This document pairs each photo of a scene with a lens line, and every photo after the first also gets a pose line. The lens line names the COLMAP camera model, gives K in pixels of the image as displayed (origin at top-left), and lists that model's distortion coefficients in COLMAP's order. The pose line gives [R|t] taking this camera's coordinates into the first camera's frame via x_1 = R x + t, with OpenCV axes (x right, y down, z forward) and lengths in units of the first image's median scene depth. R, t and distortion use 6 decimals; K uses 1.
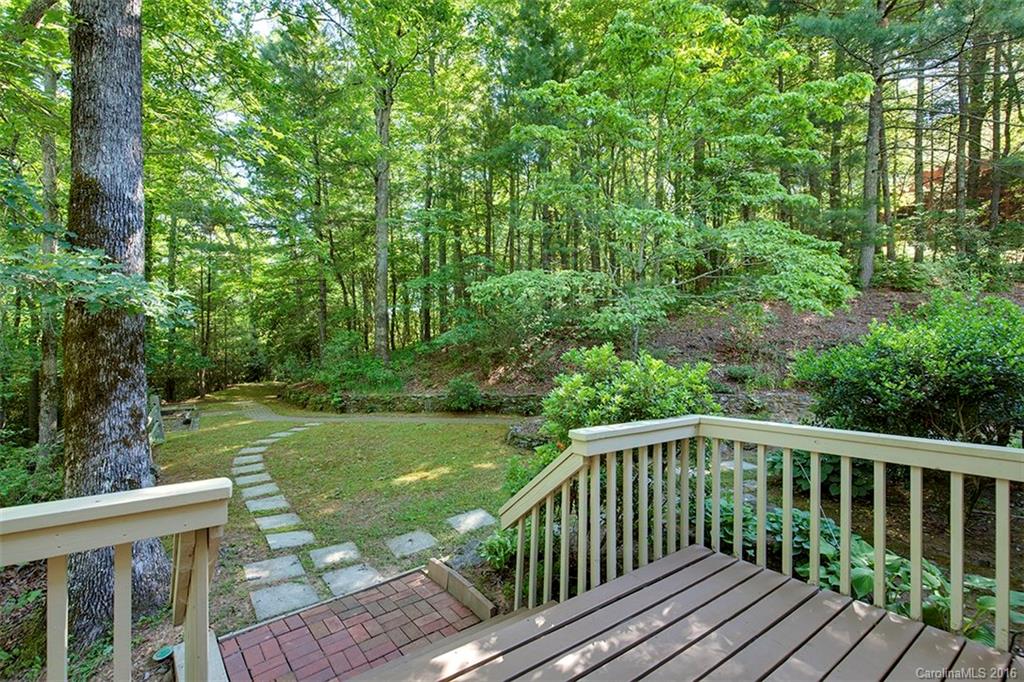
lens RADIAL K [[466.4, 0, 511.8], [0, 466.4, 344.5], [0, 0, 1]] dist [0.010114, 0.000271]
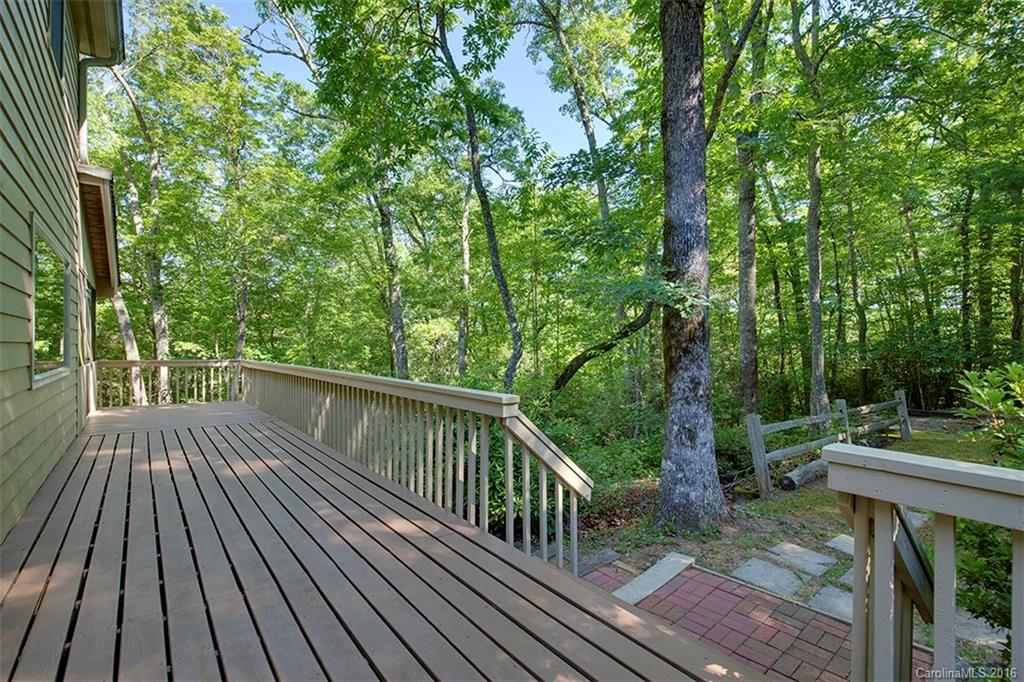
lens RADIAL K [[466.4, 0, 511.8], [0, 466.4, 343.3], [0, 0, 1]] dist [0.010114, 0.000271]
pose [[0.042134, -0.007253, -0.999086, 0.519683], [0.002966, 0.999970, -0.007135, 0.046740], [0.999108, -0.002663, 0.042154, 0.421782]]
